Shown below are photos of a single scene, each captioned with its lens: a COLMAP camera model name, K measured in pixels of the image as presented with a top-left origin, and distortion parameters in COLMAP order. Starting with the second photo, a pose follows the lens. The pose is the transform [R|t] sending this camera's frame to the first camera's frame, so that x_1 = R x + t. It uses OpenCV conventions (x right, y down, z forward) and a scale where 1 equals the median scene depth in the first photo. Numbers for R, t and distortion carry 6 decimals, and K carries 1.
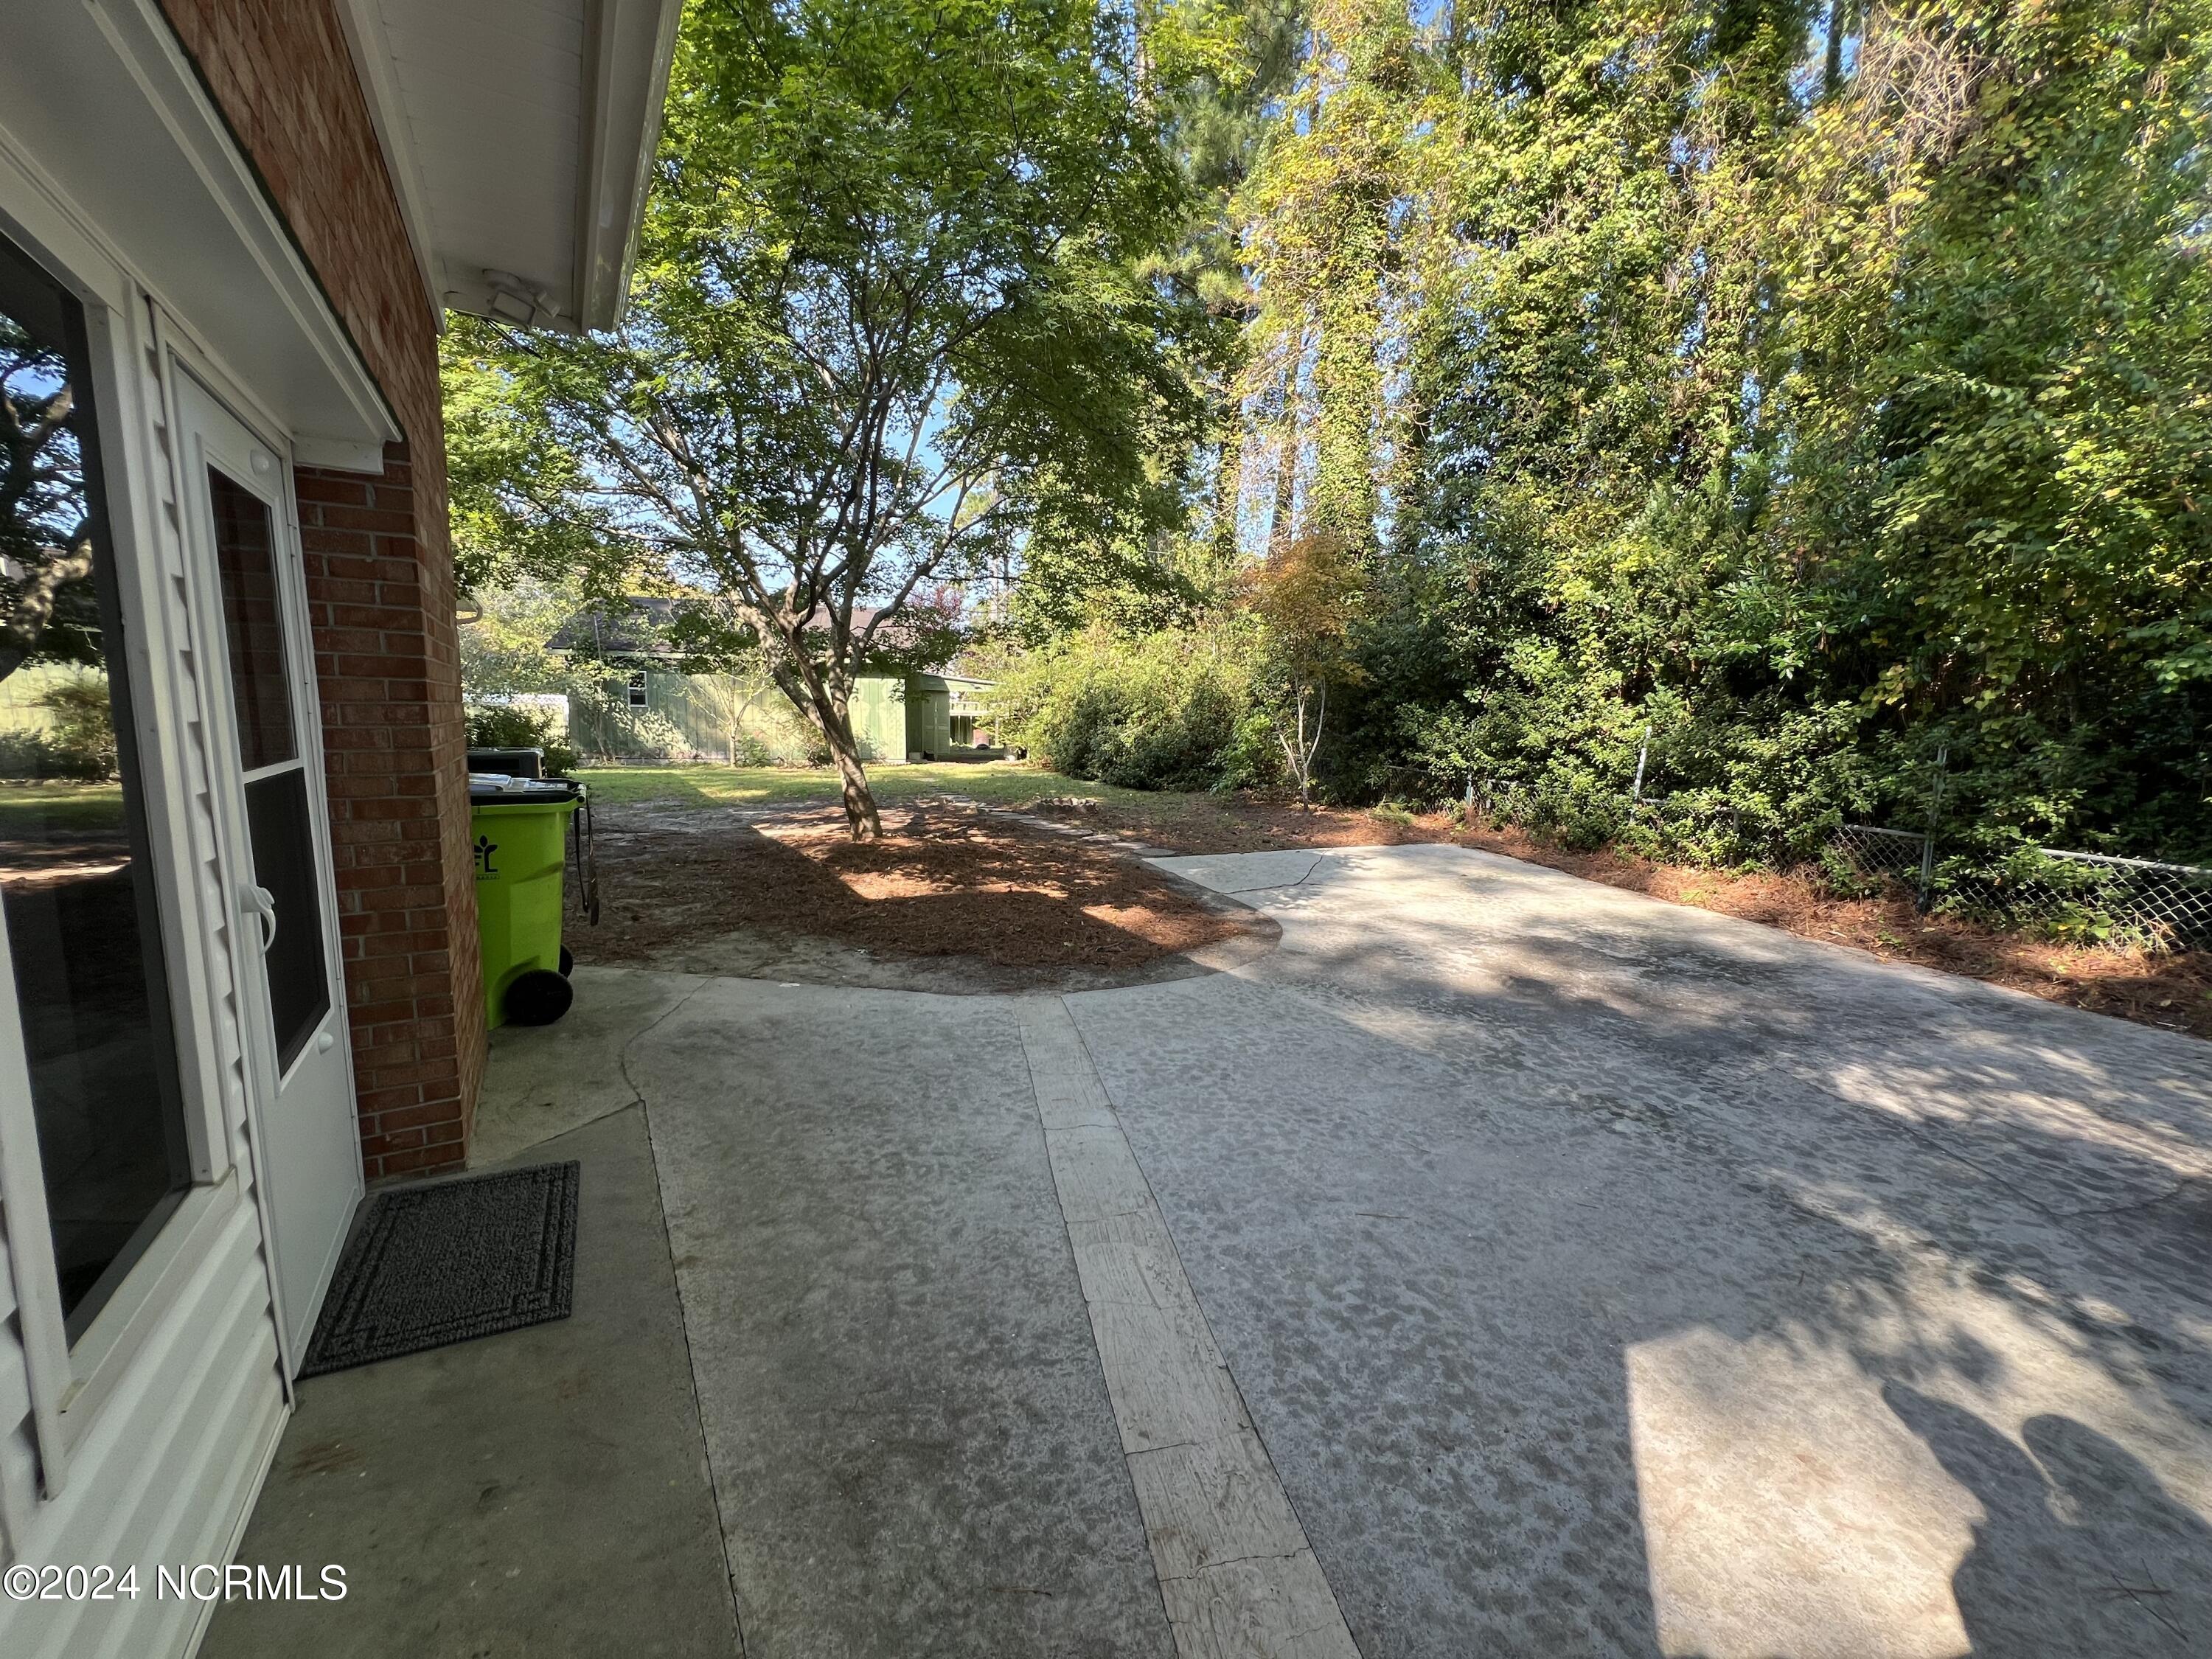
lens RADIAL K [[889.9, 0, 1104.7], [0, 889.9, 827.0], [0, 0, 1]] dist [0.002165, 0.000094]
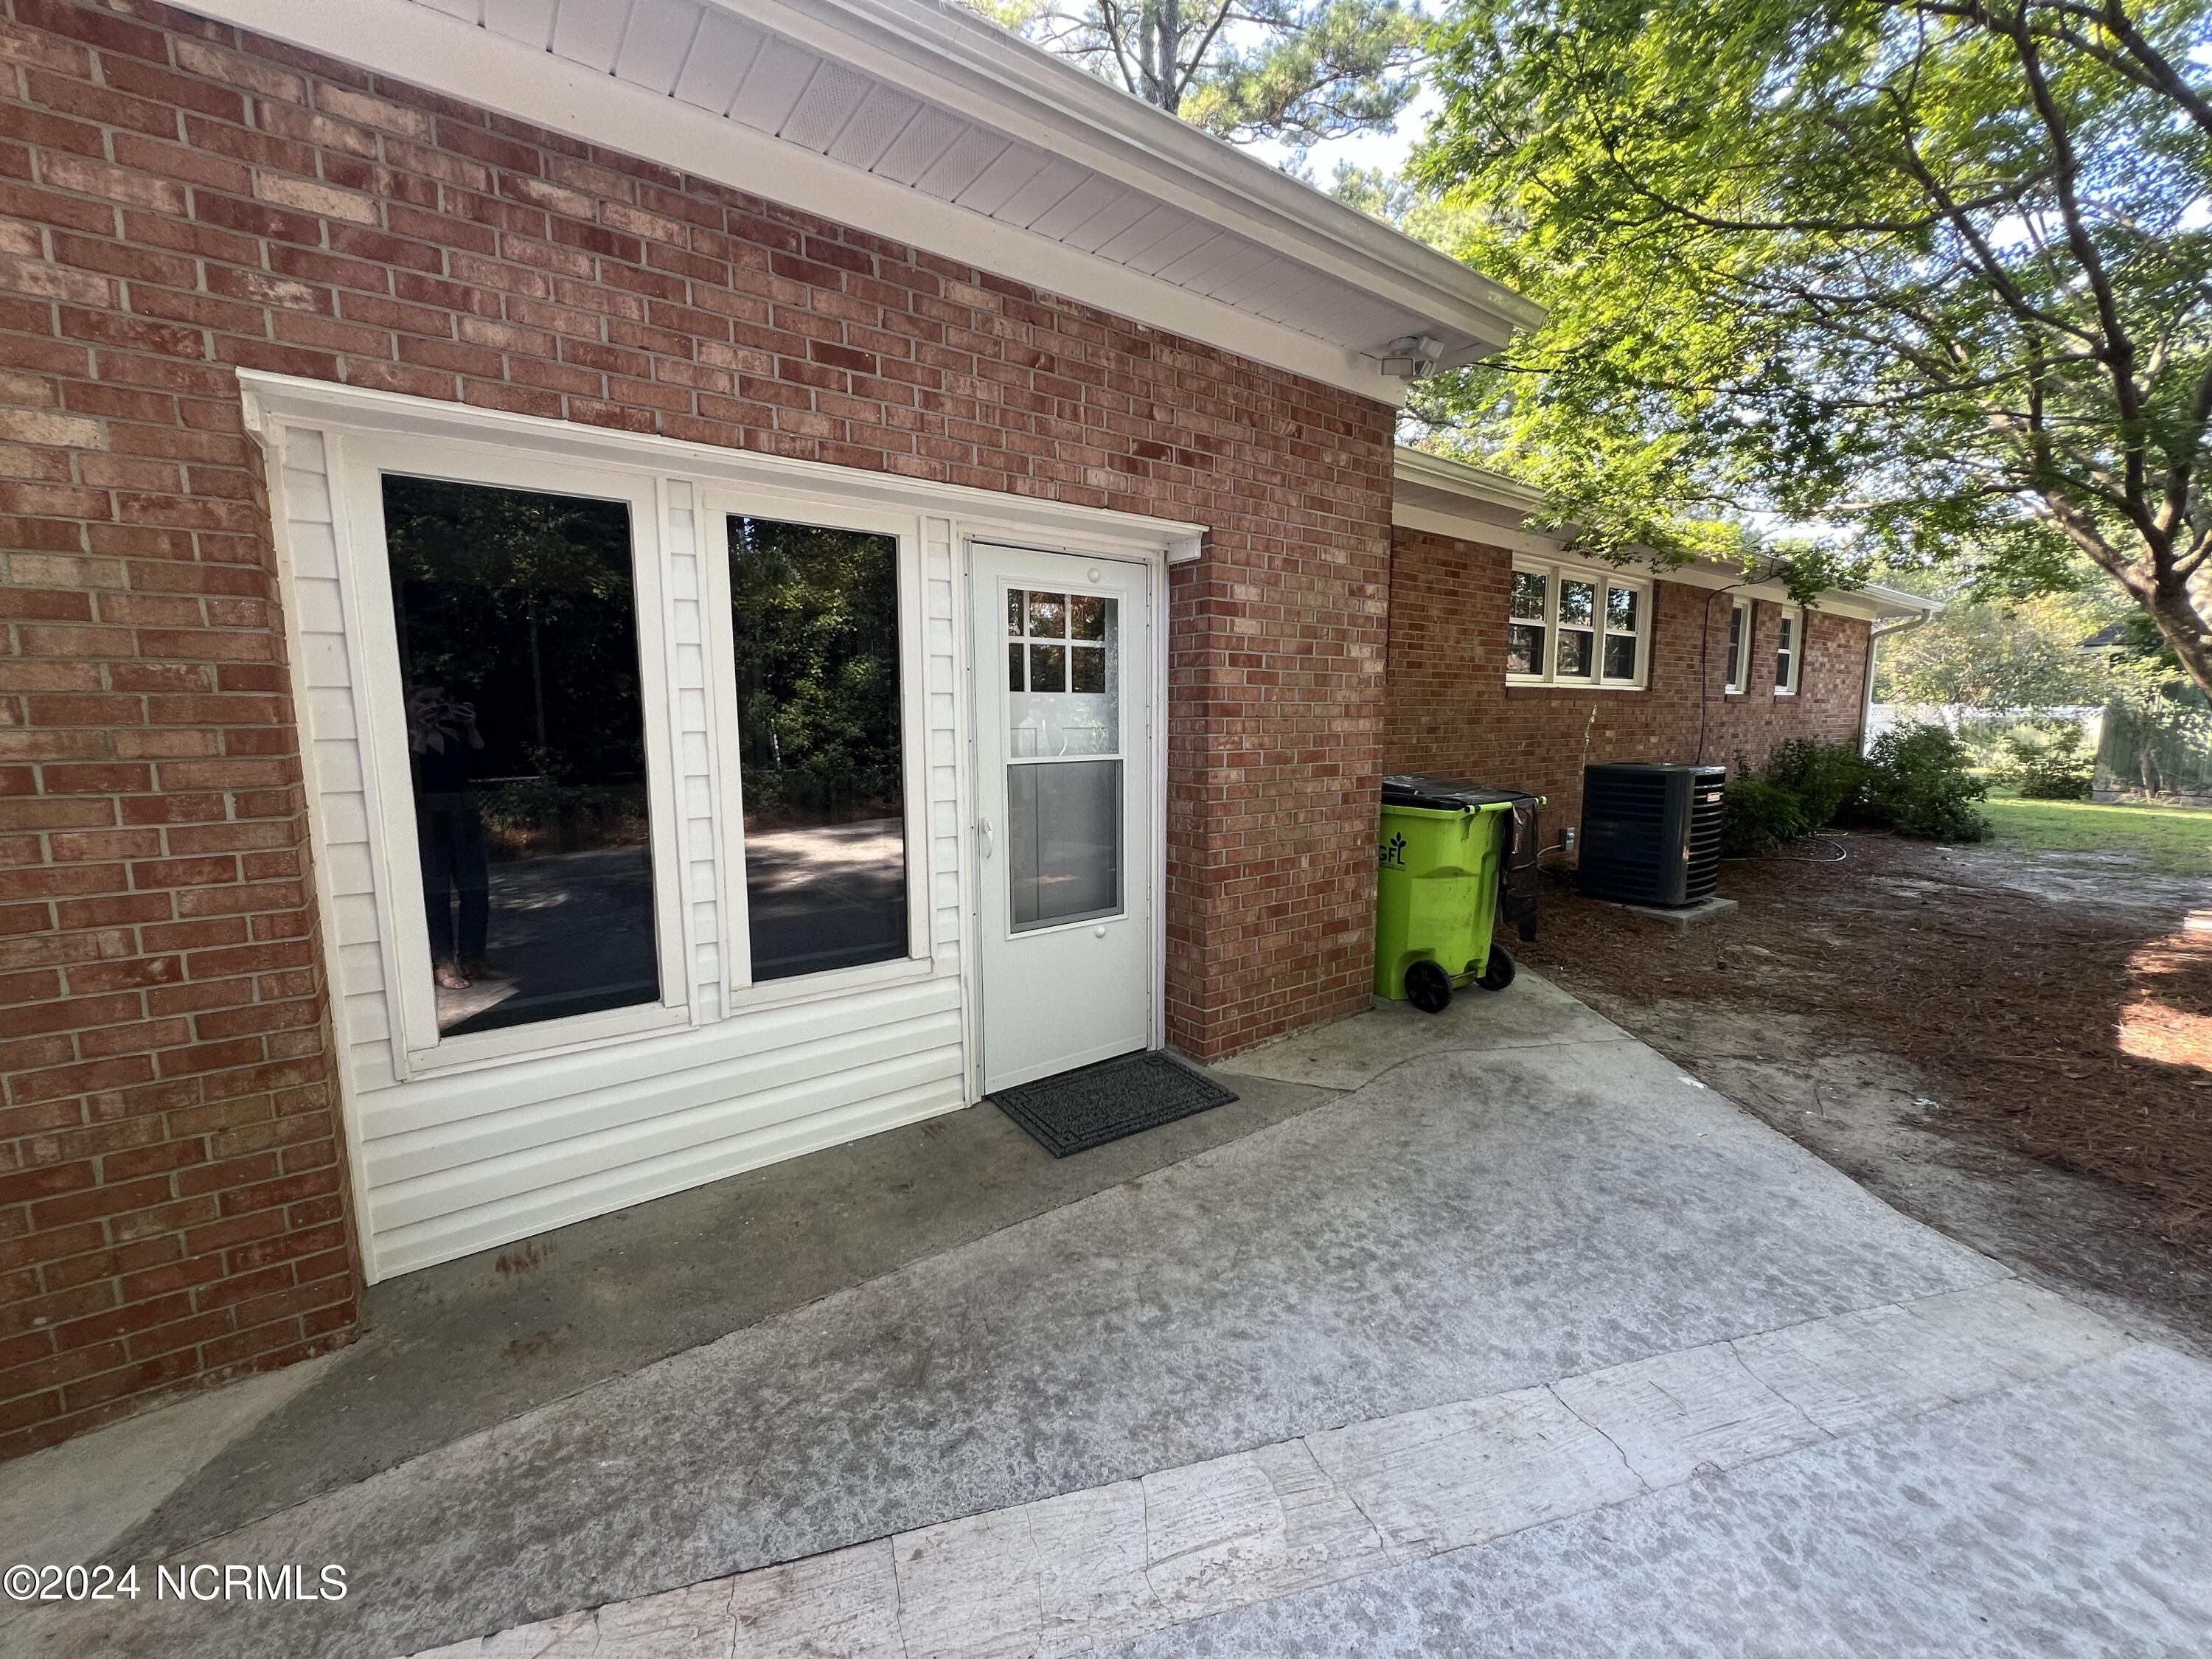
lens RADIAL K [[889.9, 0, 1104.5], [0, 889.9, 831.4], [0, 0, 1]] dist [0.002165, 0.000094]
pose [[0.086504, 0.111803, -0.989958, 0.529719], [-0.126962, 0.986818, 0.100354, -0.075117], [0.988128, 0.117006, 0.099559, 0.641216]]
